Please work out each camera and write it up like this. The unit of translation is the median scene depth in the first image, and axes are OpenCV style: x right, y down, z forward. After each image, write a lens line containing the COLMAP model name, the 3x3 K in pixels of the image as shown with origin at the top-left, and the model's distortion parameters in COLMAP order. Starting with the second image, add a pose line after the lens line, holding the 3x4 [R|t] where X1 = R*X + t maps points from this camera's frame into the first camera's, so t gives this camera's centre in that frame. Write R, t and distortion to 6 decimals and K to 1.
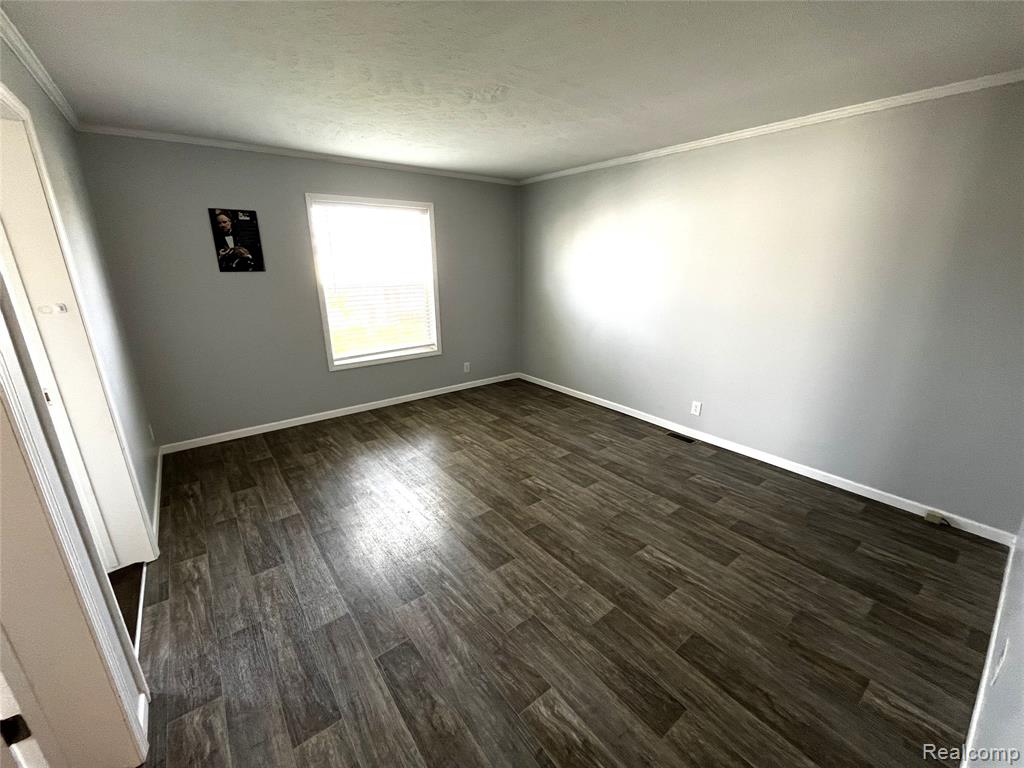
lens RADIAL K [[411.9, 0, 515.9], [0, 411.9, 386.2], [0, 0, 1]] dist [0.006301, -0.000362]
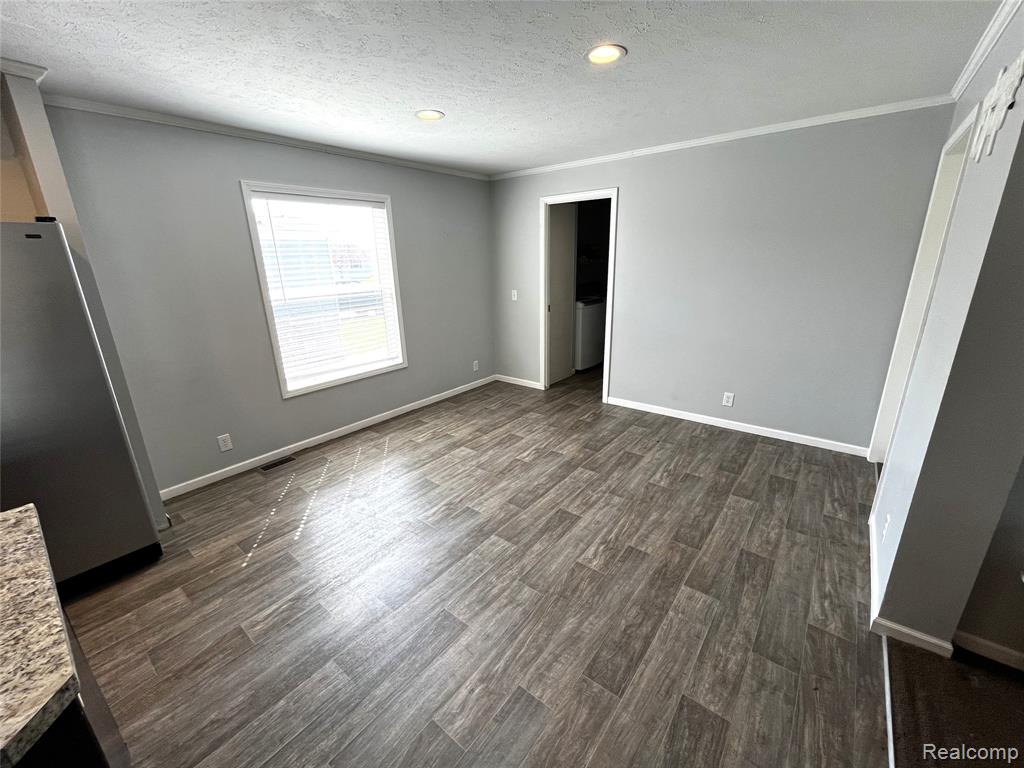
lens RADIAL K [[411.9, 0, 484.0], [0, 411.9, 407.1], [0, 0, 1]] dist [0.006301, -0.000362]
pose [[-0.191989, -0.326125, 0.925625, -0.144494], [0.310027, 0.874718, 0.372494, -0.053007], [-0.931141, 0.358484, -0.066829, 0.174533]]
